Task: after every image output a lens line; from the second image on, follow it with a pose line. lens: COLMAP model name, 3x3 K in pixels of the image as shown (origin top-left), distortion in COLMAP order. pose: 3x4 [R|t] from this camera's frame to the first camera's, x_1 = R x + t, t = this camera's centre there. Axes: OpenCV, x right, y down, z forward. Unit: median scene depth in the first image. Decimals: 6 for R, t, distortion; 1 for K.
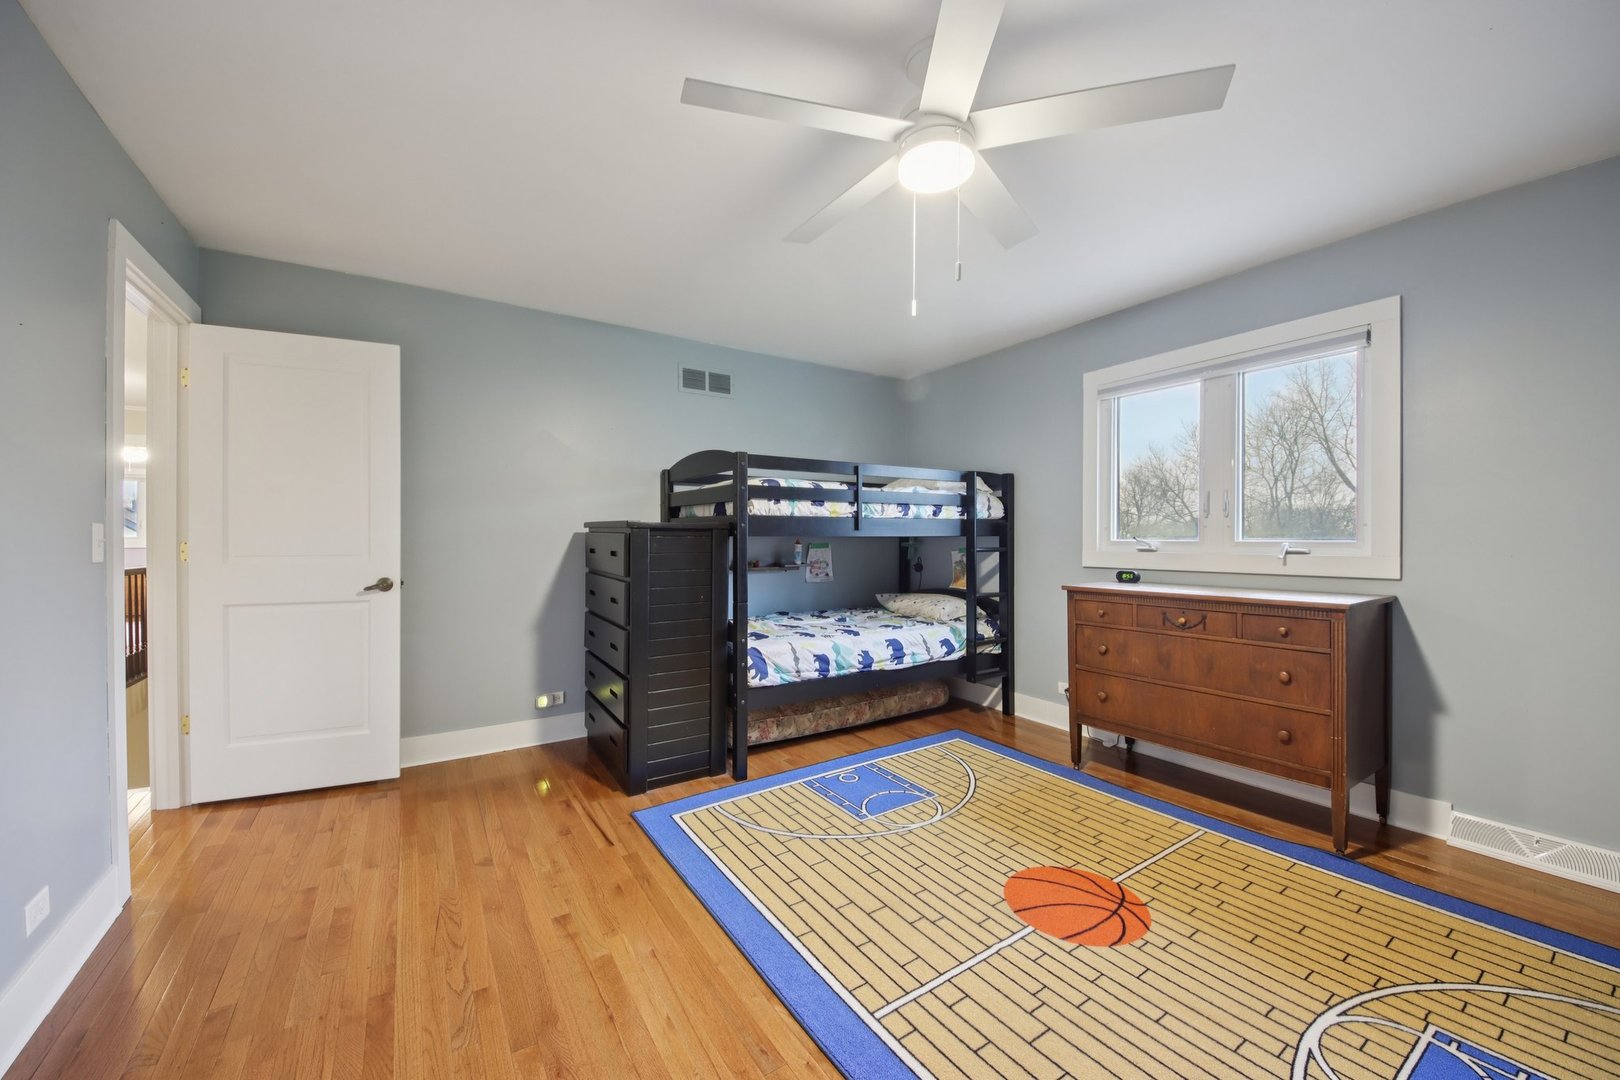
lens RADIAL K [[618.6, 0, 804.8], [0, 618.6, 540.3], [0, 0, 1]] dist [0.000142, -0.010512]
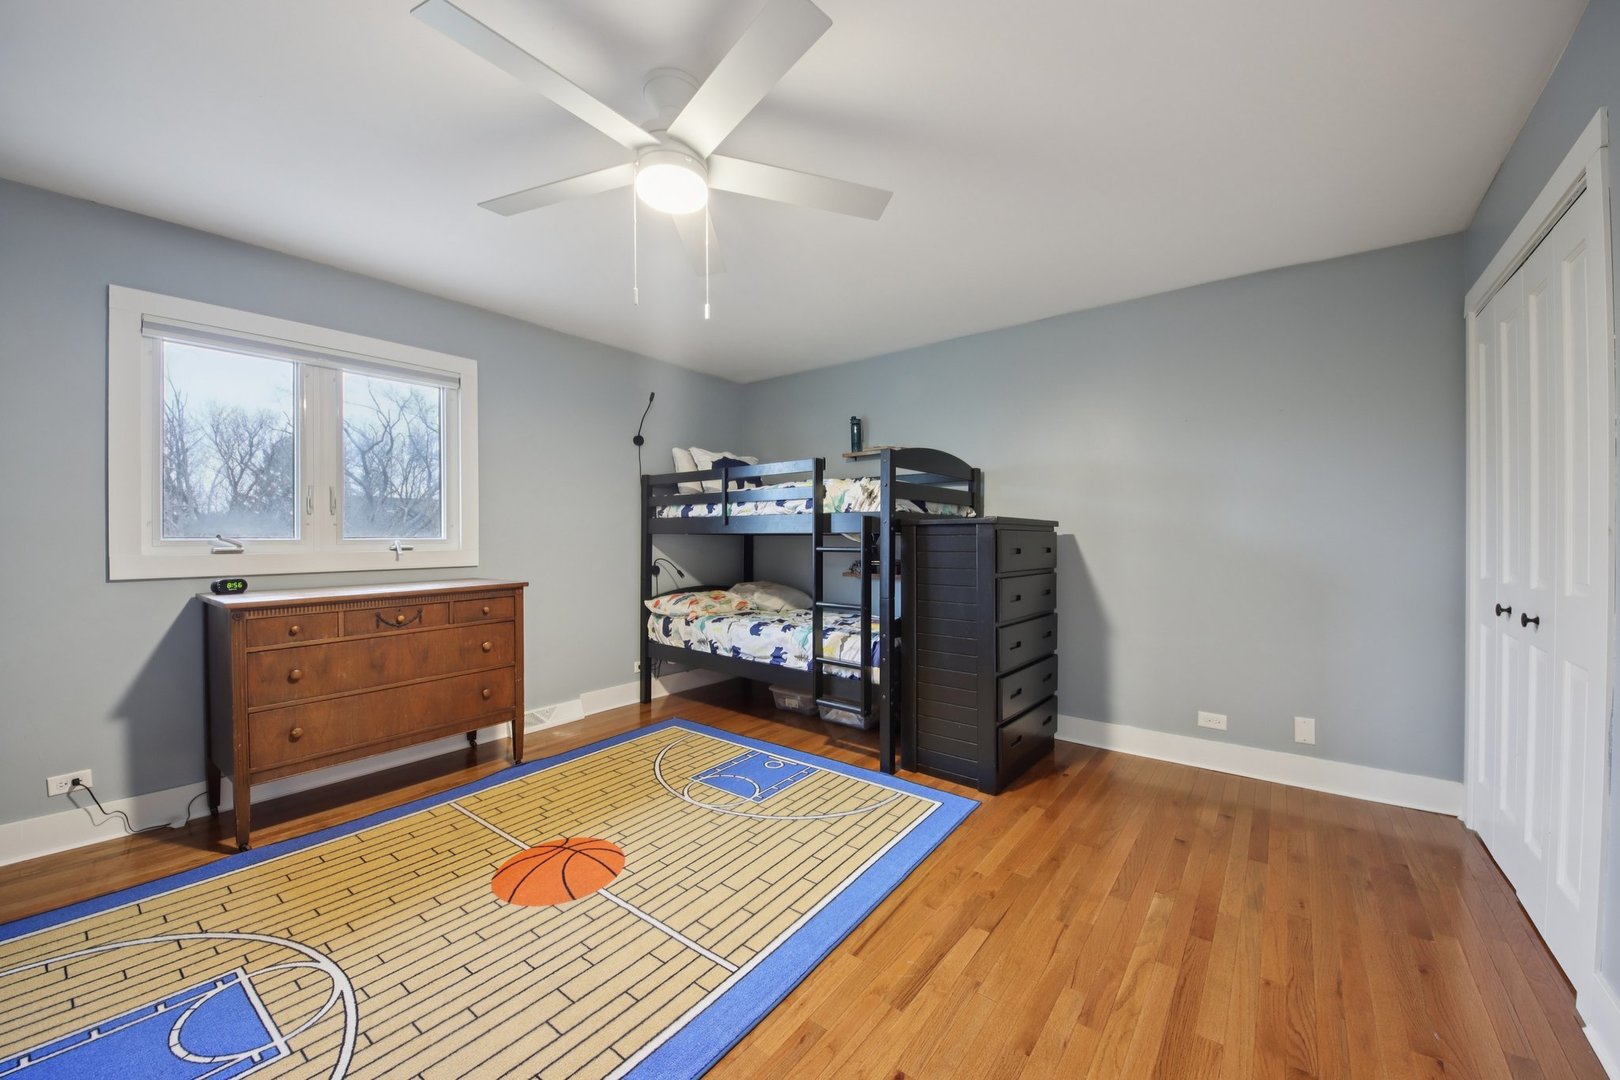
lens RADIAL K [[618.6, 0, 804.8], [0, 618.6, 540.3], [0, 0, 1]] dist [0.000142, -0.010512]
pose [[-0.357707, -0.005466, 0.933818, -0.613717], [0.006719, 0.999942, 0.008427, -0.000844], [-0.933810, 0.009288, -0.357649, 0.819681]]
